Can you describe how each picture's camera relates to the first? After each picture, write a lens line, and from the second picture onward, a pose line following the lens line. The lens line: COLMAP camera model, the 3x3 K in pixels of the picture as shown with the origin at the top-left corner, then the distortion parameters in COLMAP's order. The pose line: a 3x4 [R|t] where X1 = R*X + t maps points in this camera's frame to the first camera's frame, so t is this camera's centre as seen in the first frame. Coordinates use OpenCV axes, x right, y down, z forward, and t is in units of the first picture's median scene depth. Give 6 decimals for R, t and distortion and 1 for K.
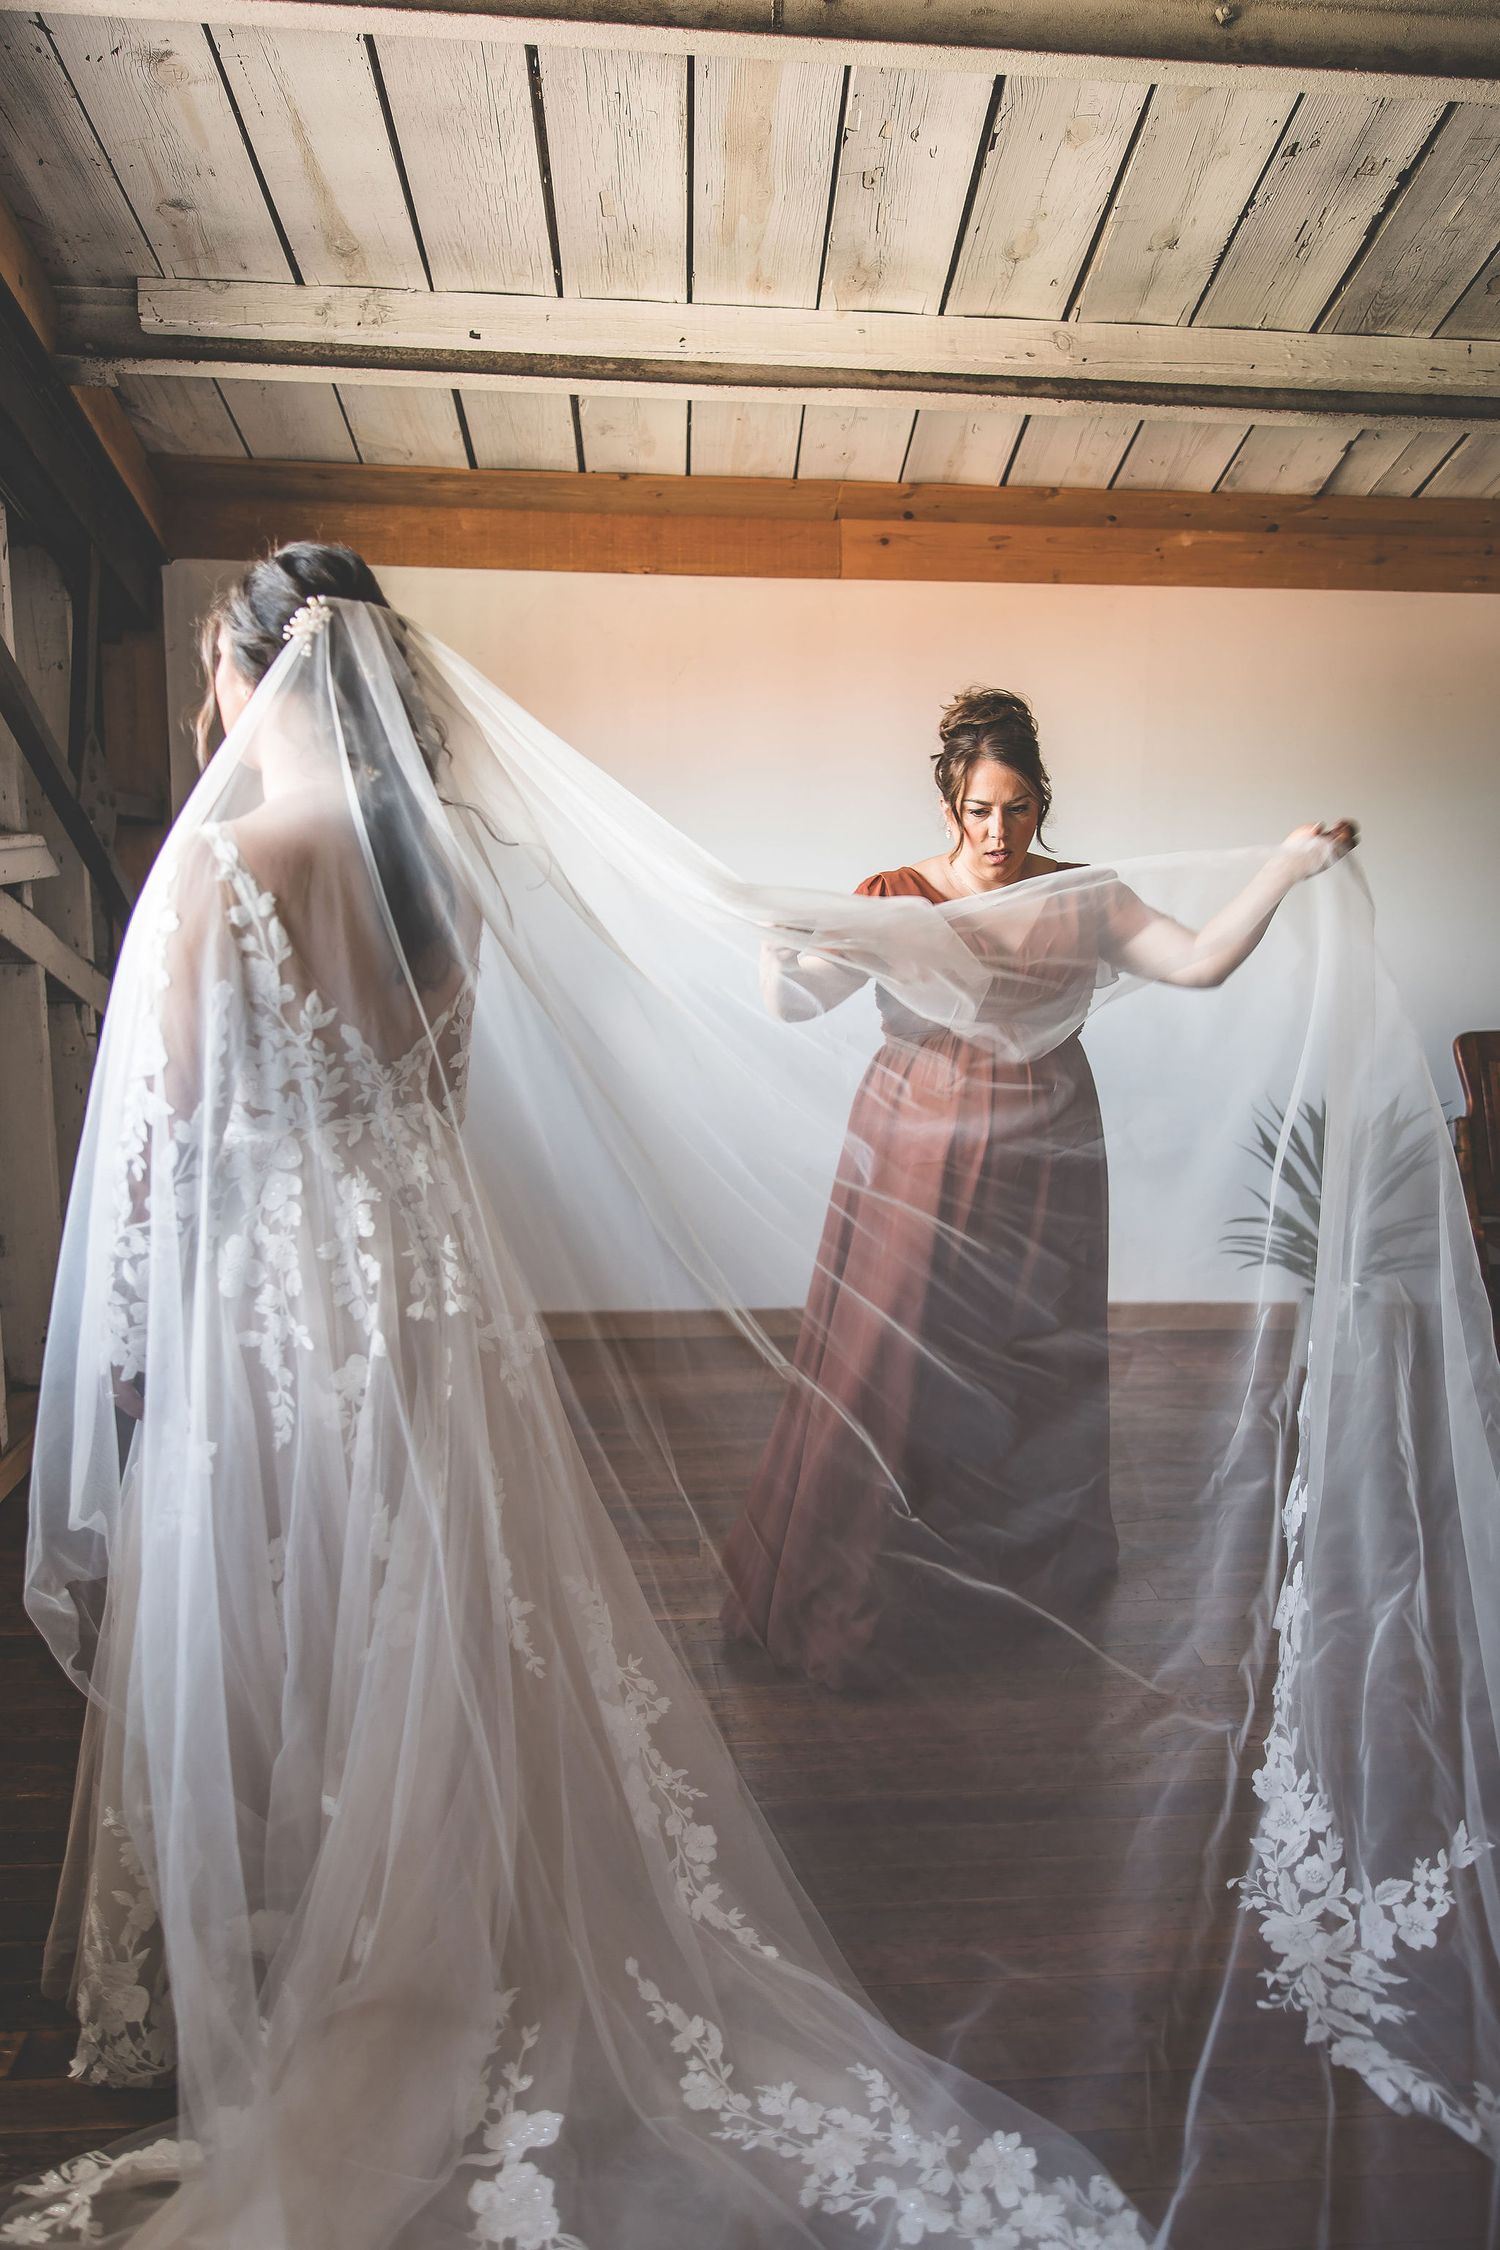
lens RADIAL K [[1772.4, 0, 750.0], [0, 1772.4, 1125.0], [0, 0, 1]] dist [0.005986, -0.000458]
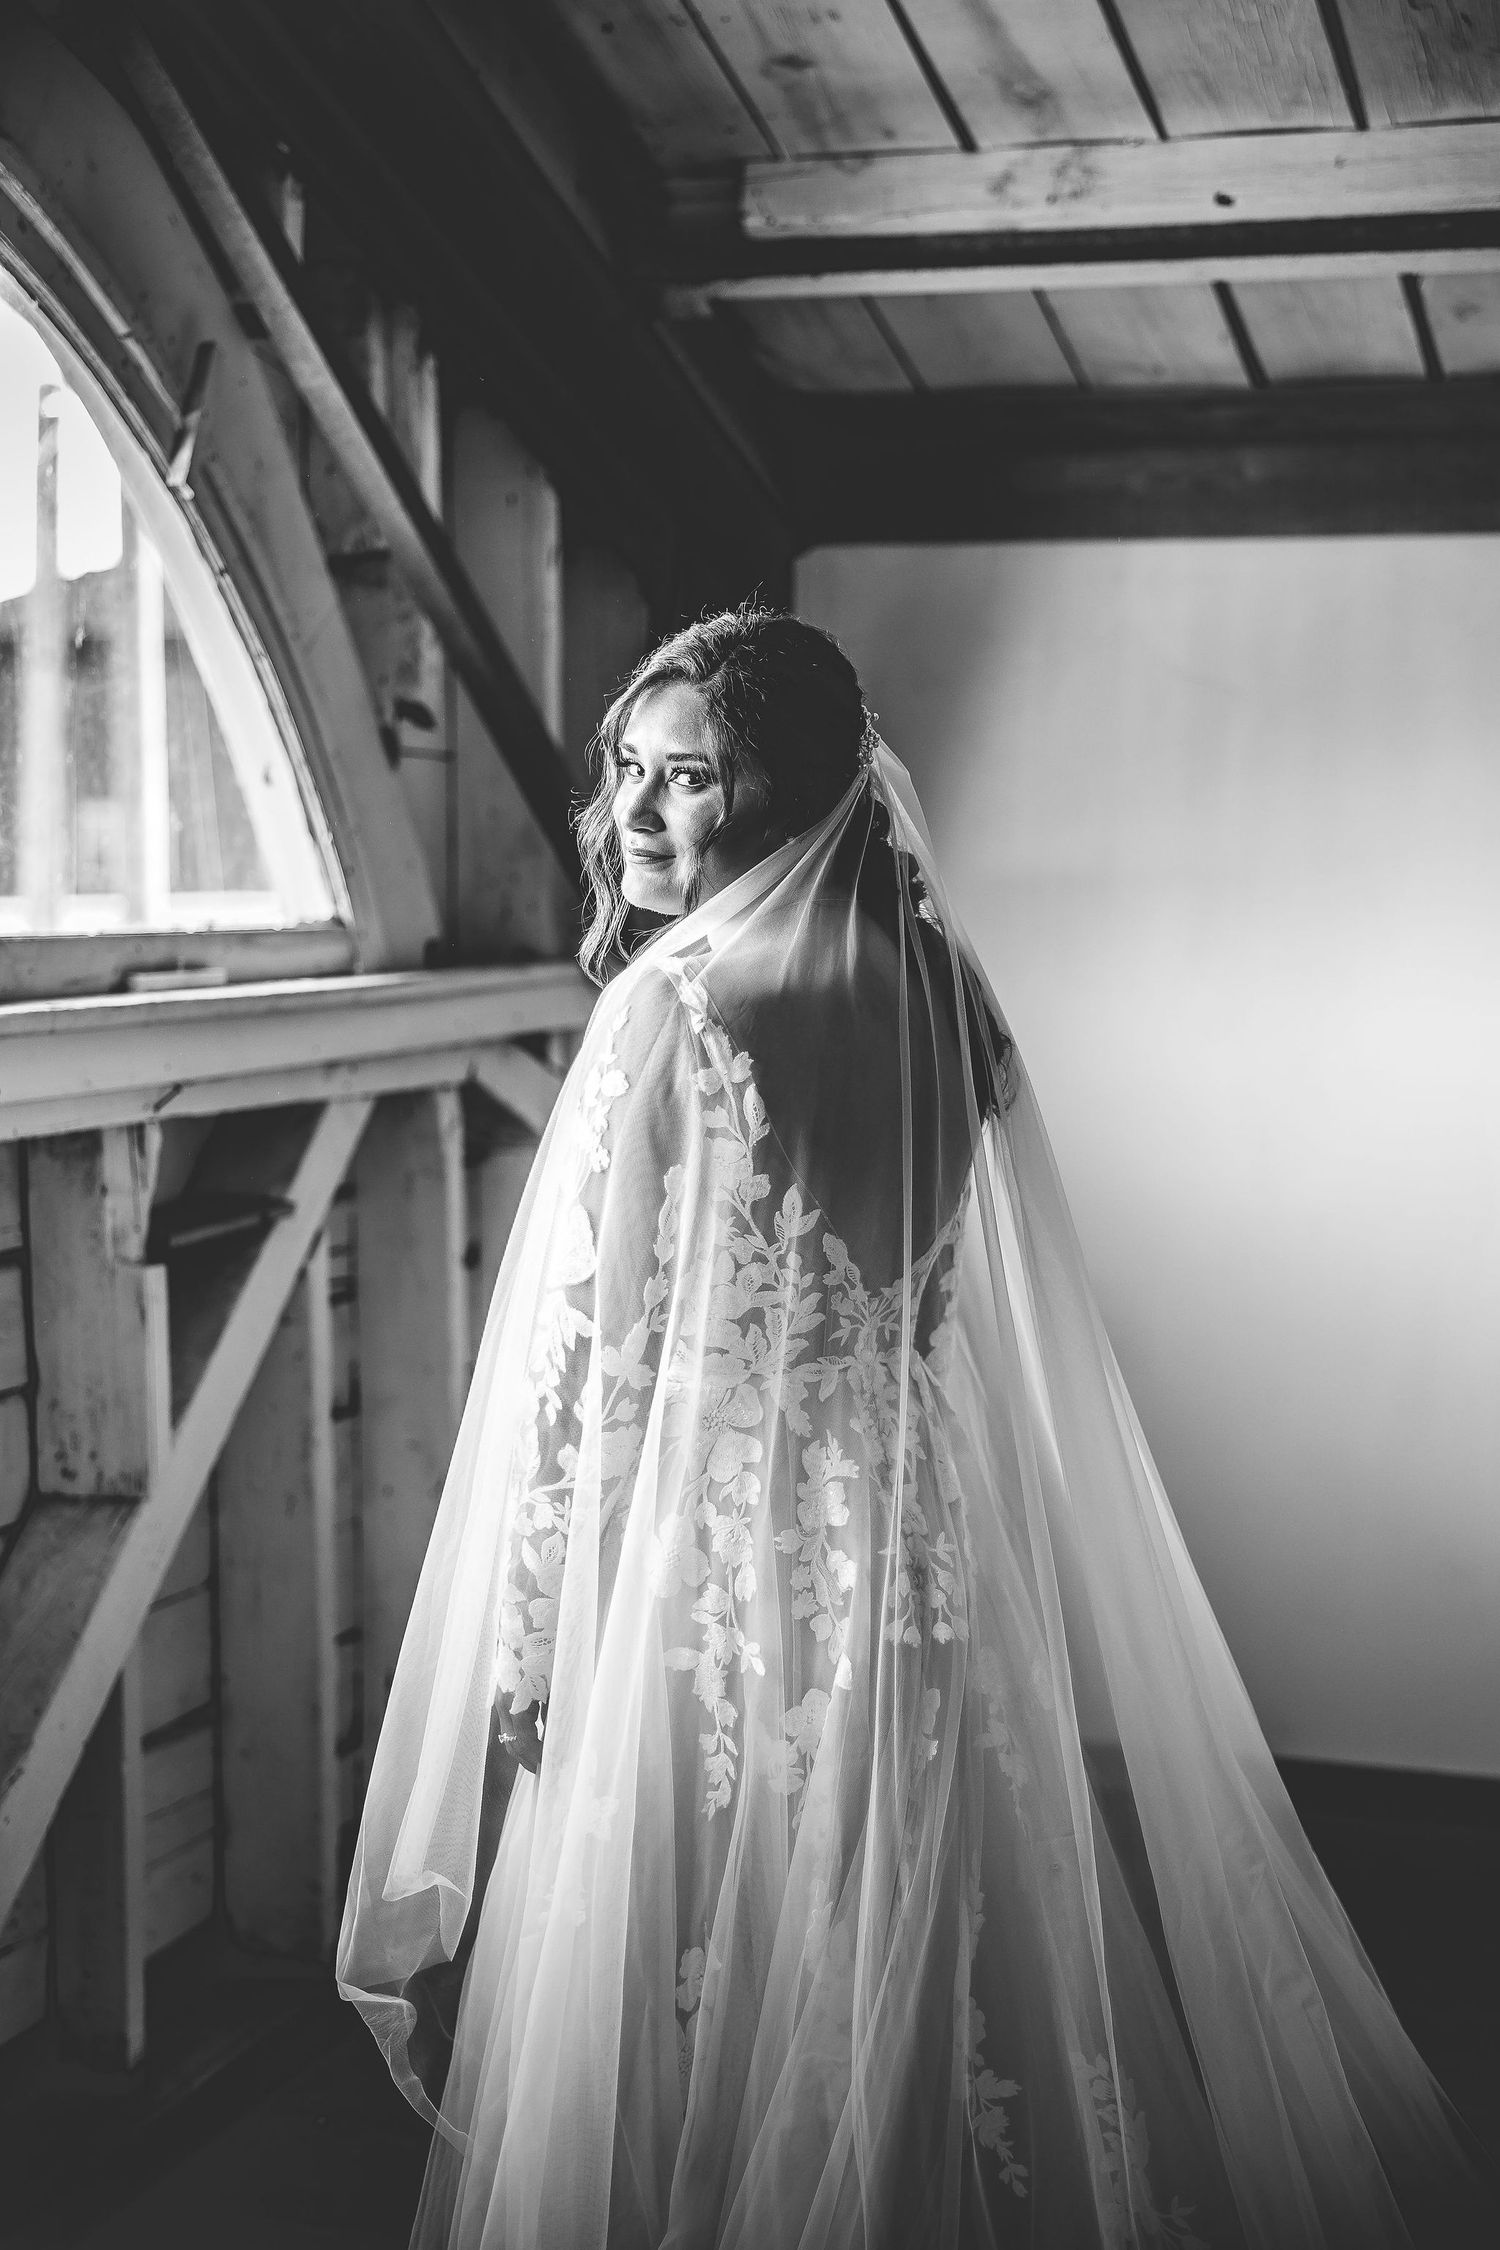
lens RADIAL K [[3387.2, 0, 788.4], [0, 3387.2, 1154.4], [0, 0, 1]] dist [0.130150, 0.075698]
pose [[0.933966, 0.020918, -0.356748, 0.252353], [-0.056620, 0.994337, -0.089929, 0.037676], [0.352847, 0.104190, 0.929862, -0.308001]]
